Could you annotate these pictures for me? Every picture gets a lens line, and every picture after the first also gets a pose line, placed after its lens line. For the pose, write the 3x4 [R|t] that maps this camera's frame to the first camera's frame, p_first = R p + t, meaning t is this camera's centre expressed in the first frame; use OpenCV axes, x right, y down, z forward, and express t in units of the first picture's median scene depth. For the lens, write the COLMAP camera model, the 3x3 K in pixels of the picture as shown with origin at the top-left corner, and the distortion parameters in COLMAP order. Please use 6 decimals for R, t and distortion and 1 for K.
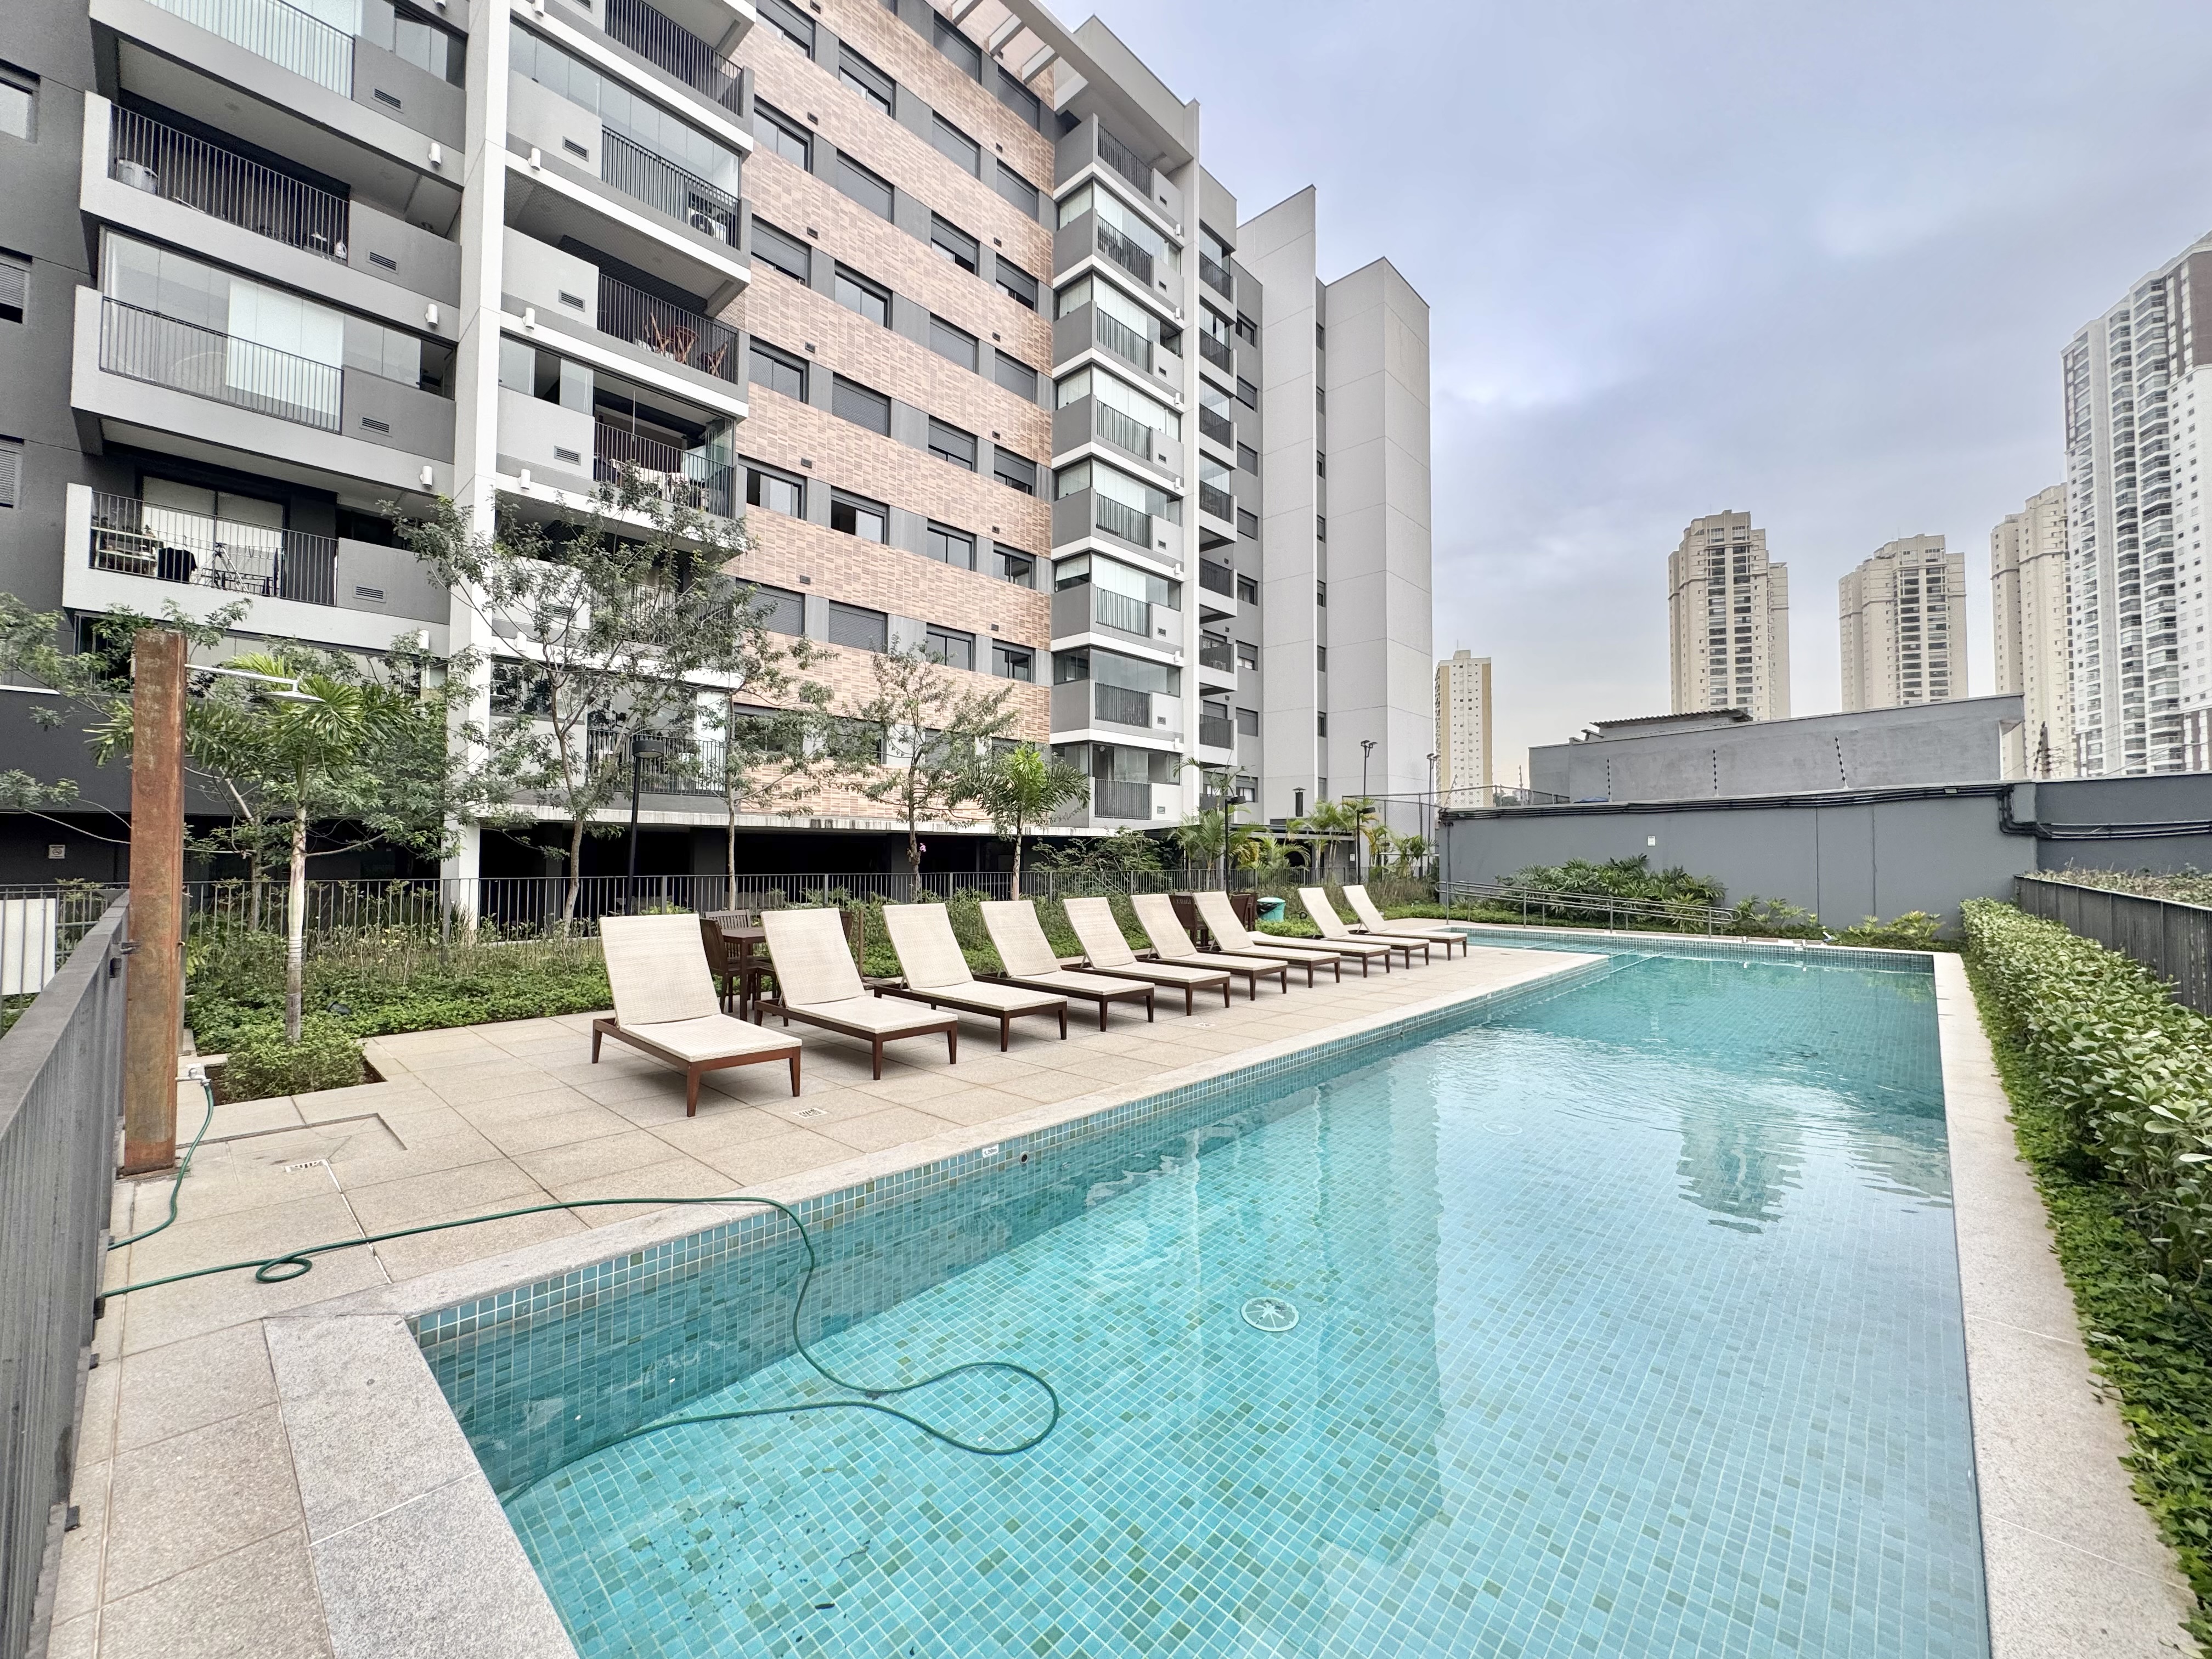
lens RADIAL K [[881.4, 0, 1108.2], [0, 881.4, 824.1], [0, 0, 1]] dist [0.000021, 0.000943]
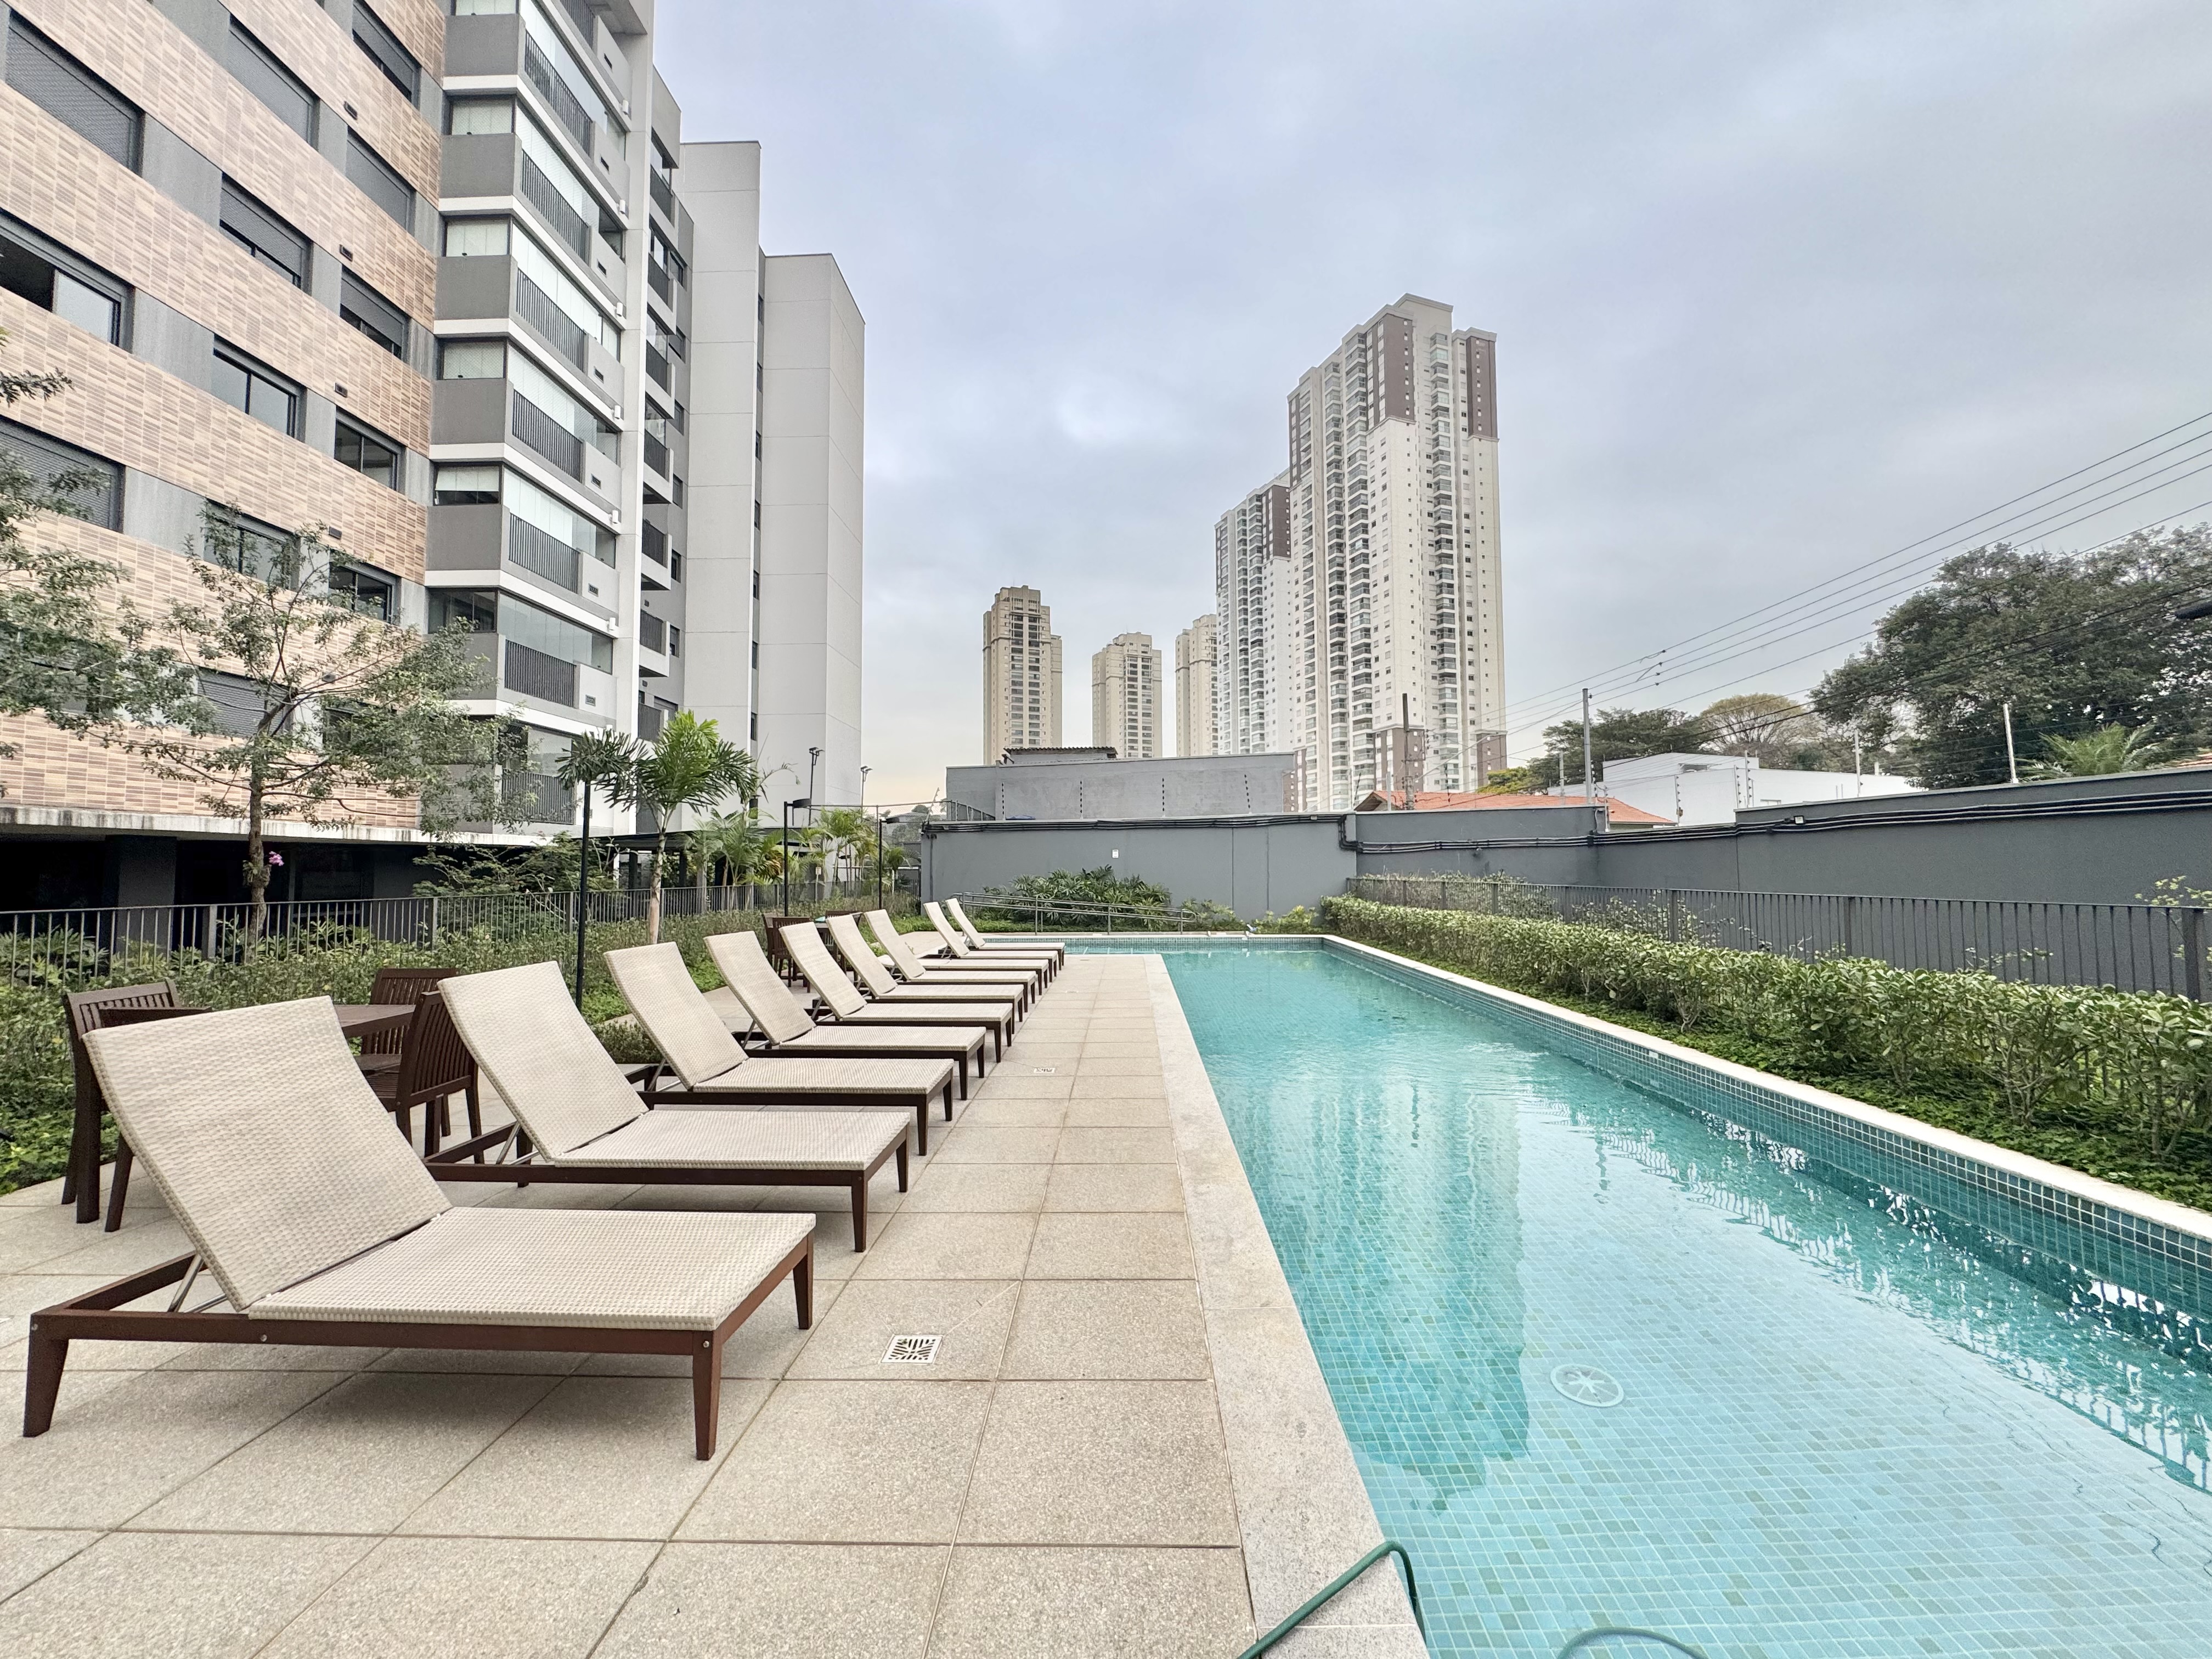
lens RADIAL K [[881.1, 0, 1104.8], [0, 881.1, 826.1], [0, 0, 1]] dist [-0.001463, 0.000350]
pose [[0.752656, 0.024854, 0.657944, -0.116120], [-0.015504, 0.999679, -0.020027, 0.004784], [-0.658231, 0.004873, 0.752800, 0.101212]]
